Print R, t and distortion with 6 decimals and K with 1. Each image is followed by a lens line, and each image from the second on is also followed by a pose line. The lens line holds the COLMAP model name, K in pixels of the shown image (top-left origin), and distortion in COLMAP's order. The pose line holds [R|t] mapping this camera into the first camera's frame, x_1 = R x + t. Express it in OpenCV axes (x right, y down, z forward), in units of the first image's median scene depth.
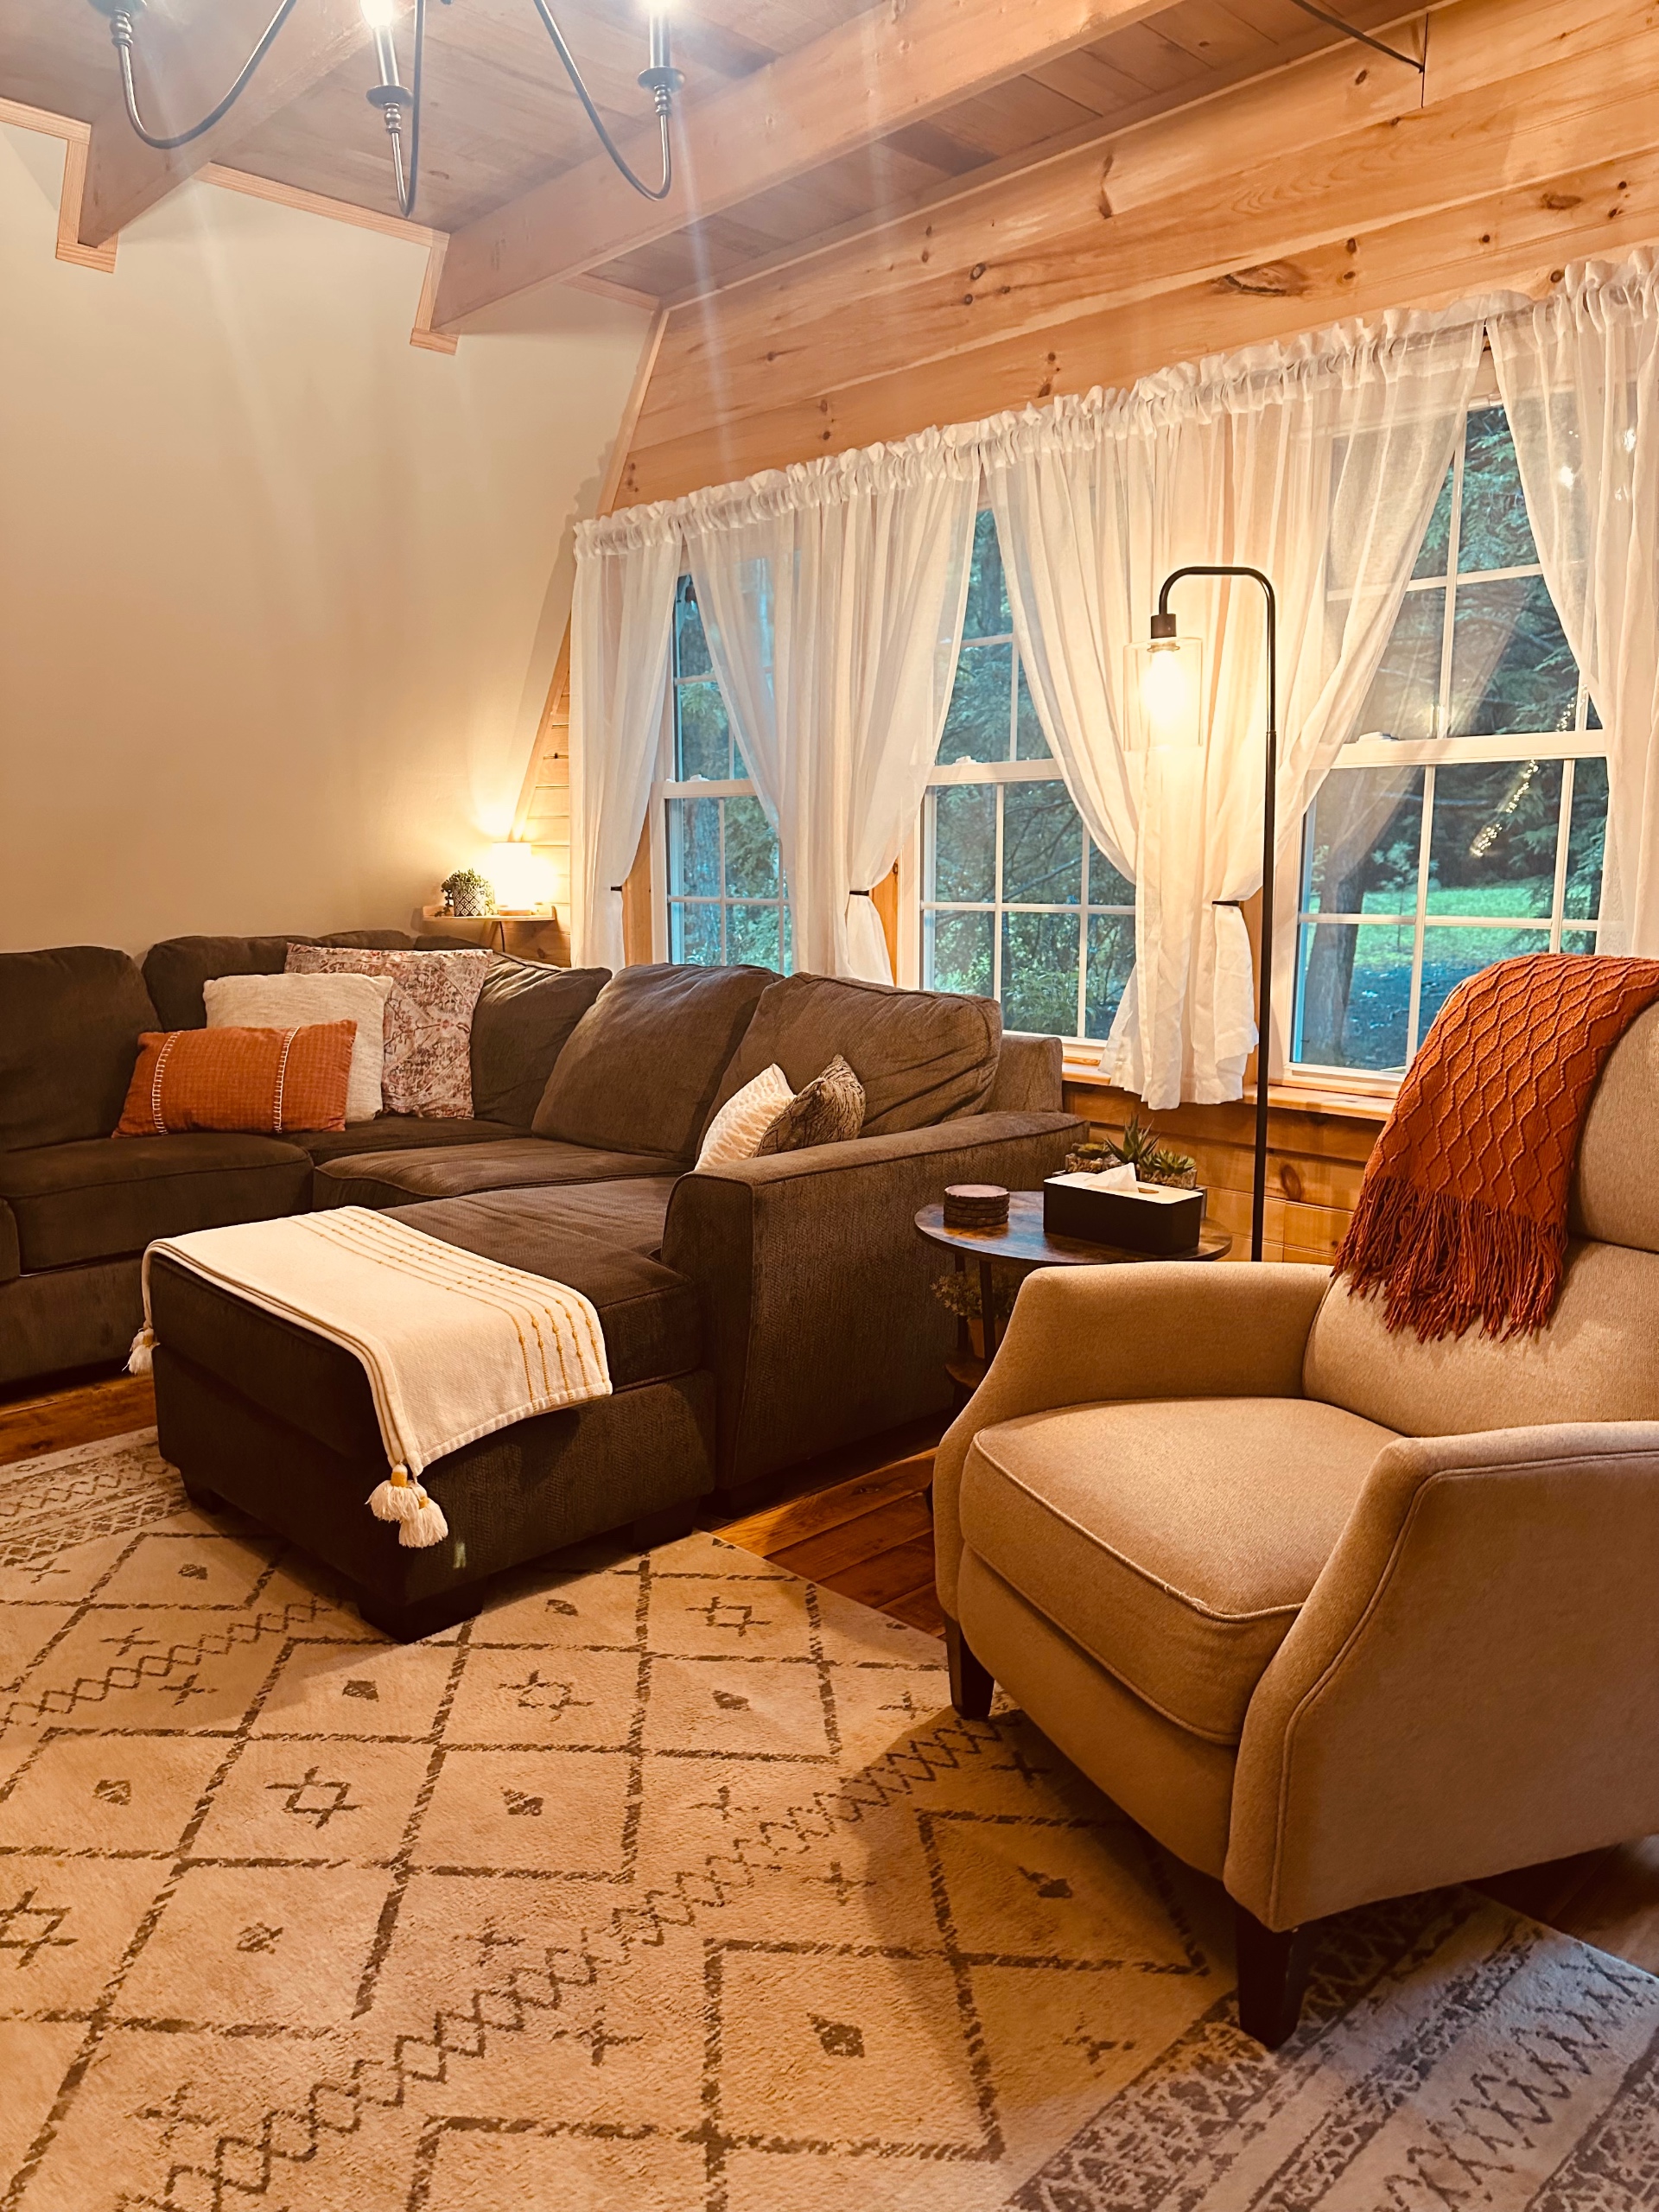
lens RADIAL K [[1555.4, 0, 829.5], [0, 1555.4, 1106.0], [0, 0, 1]] dist [0.154748, -0.224061]
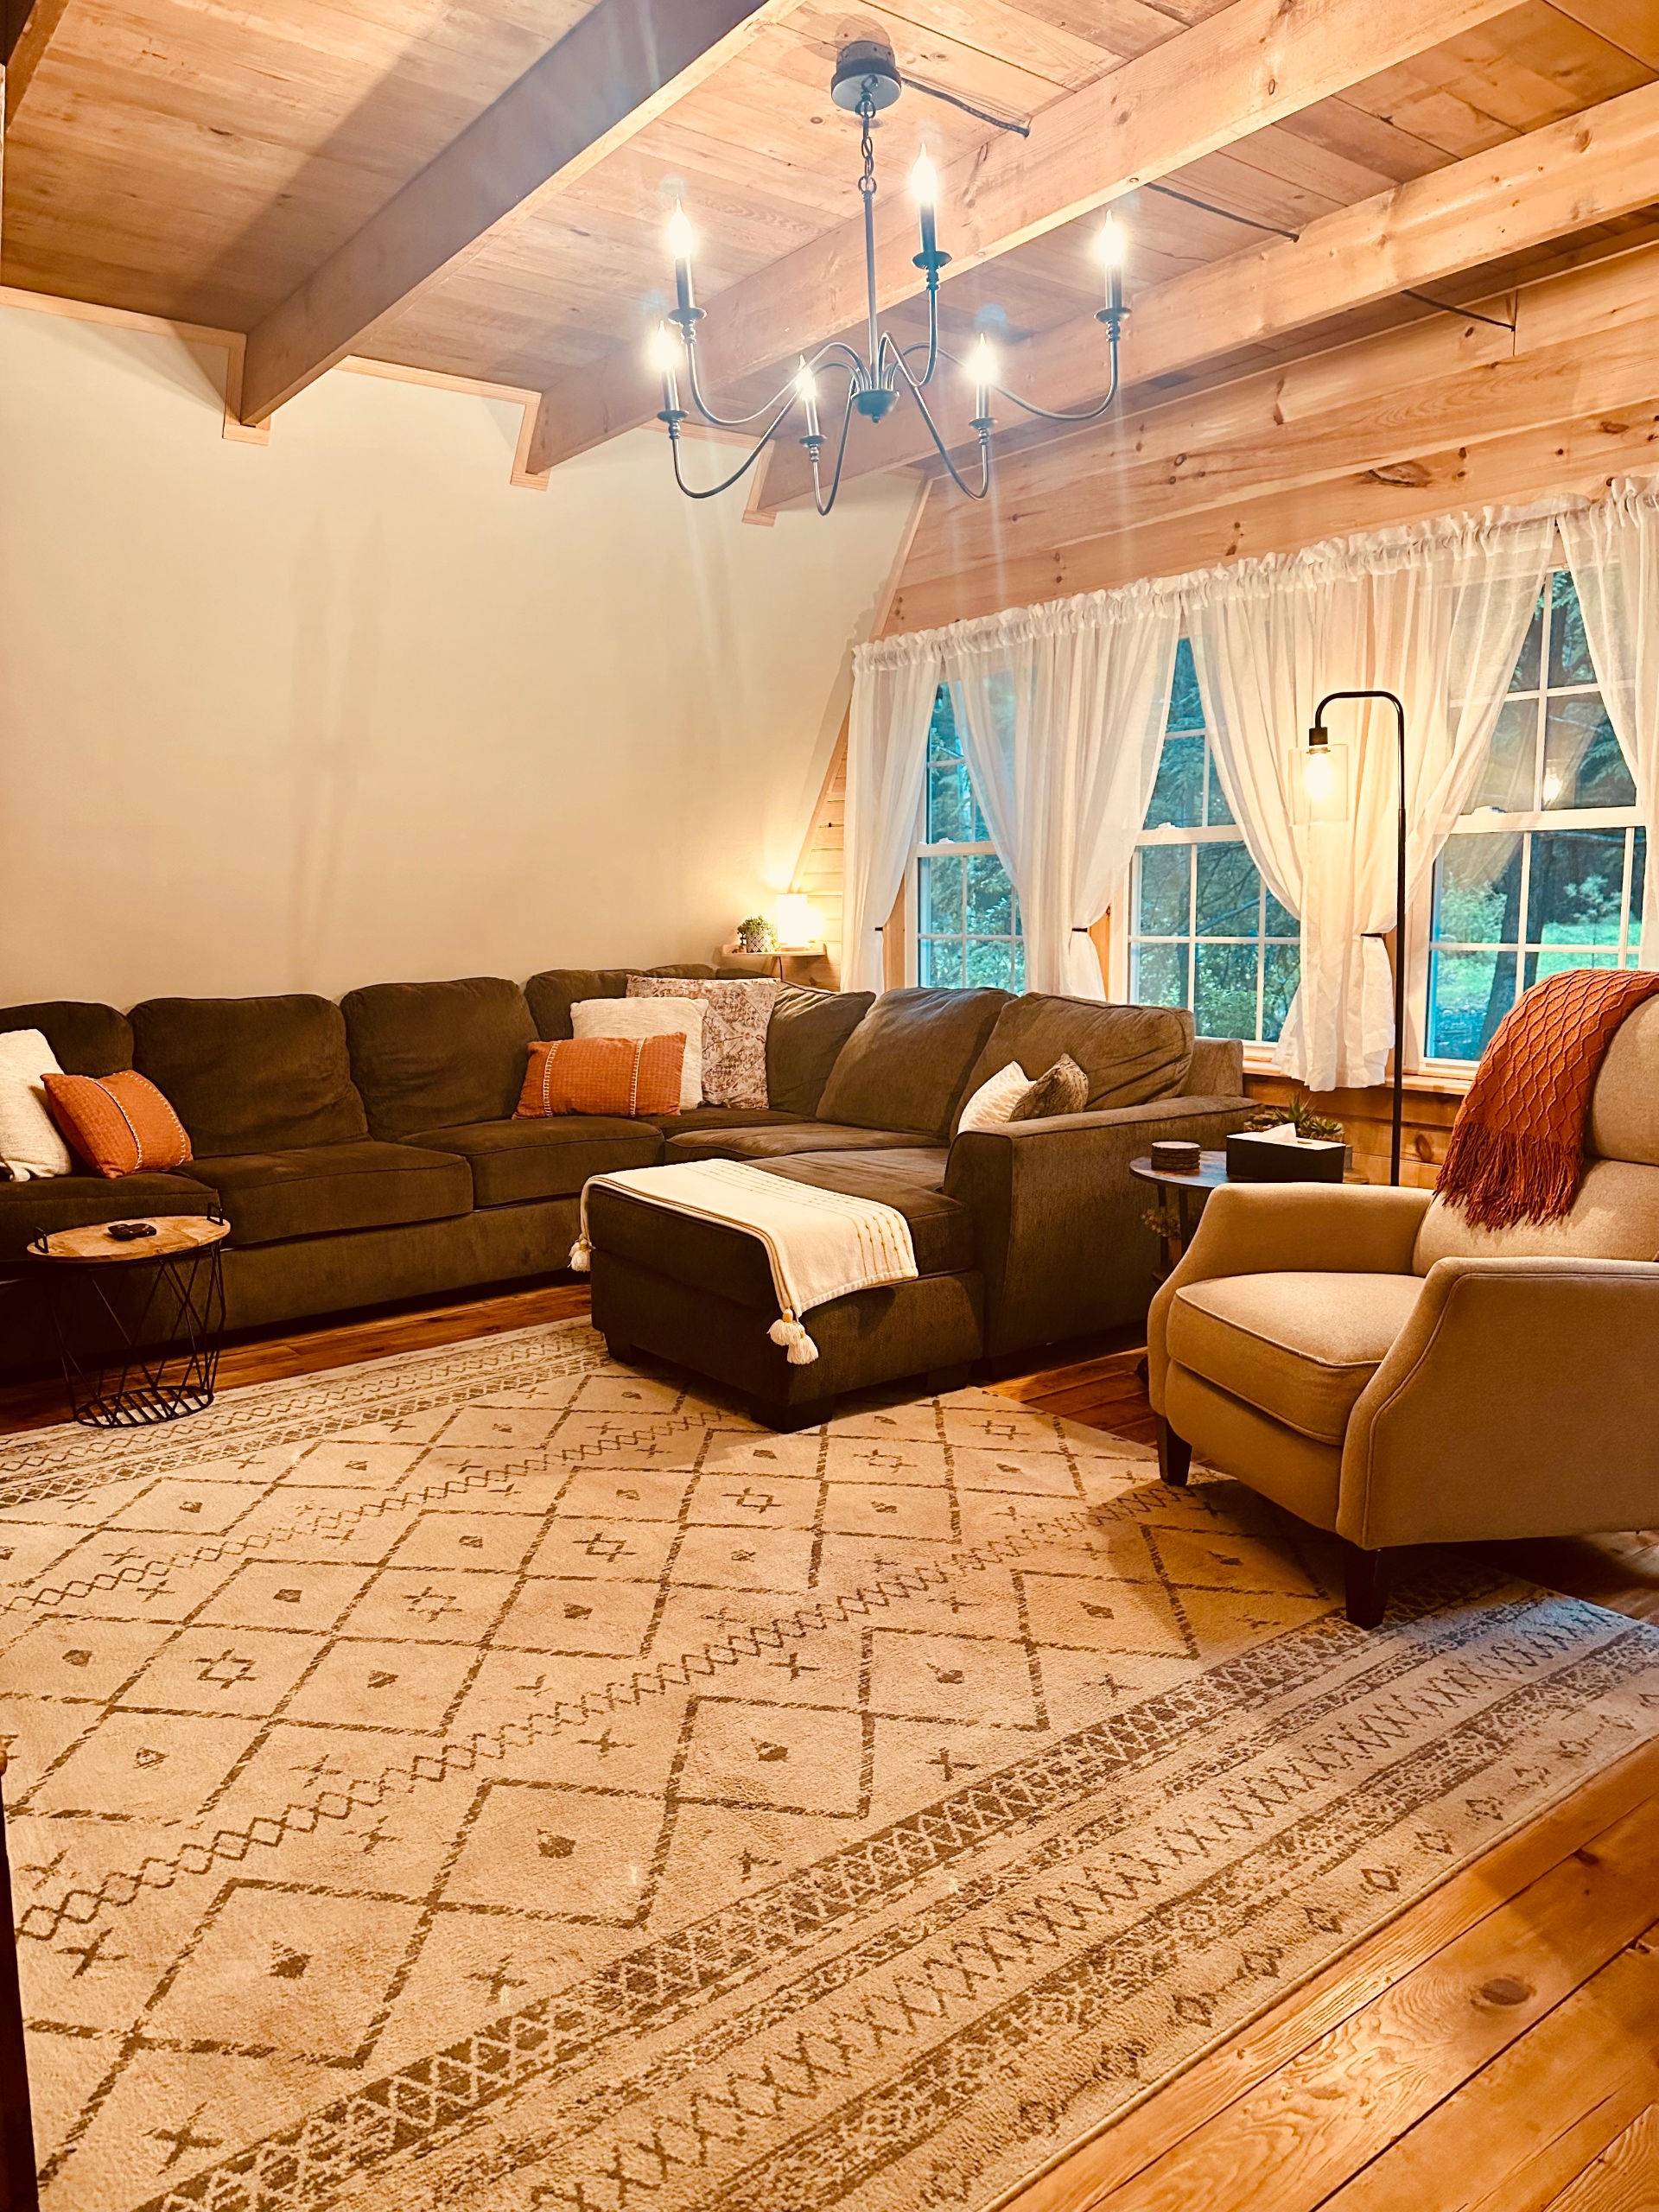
lens RADIAL K [[1521.6, 0, 829.5], [0, 1521.6, 1106.0], [0, 0, 1]] dist [0.190867, -0.363166]
pose [[0.992833, 0.006344, -0.119345, -0.044122], [-0.008882, 0.999745, -0.020751, 0.046958], [0.119183, 0.021662, 0.992636, -0.354769]]
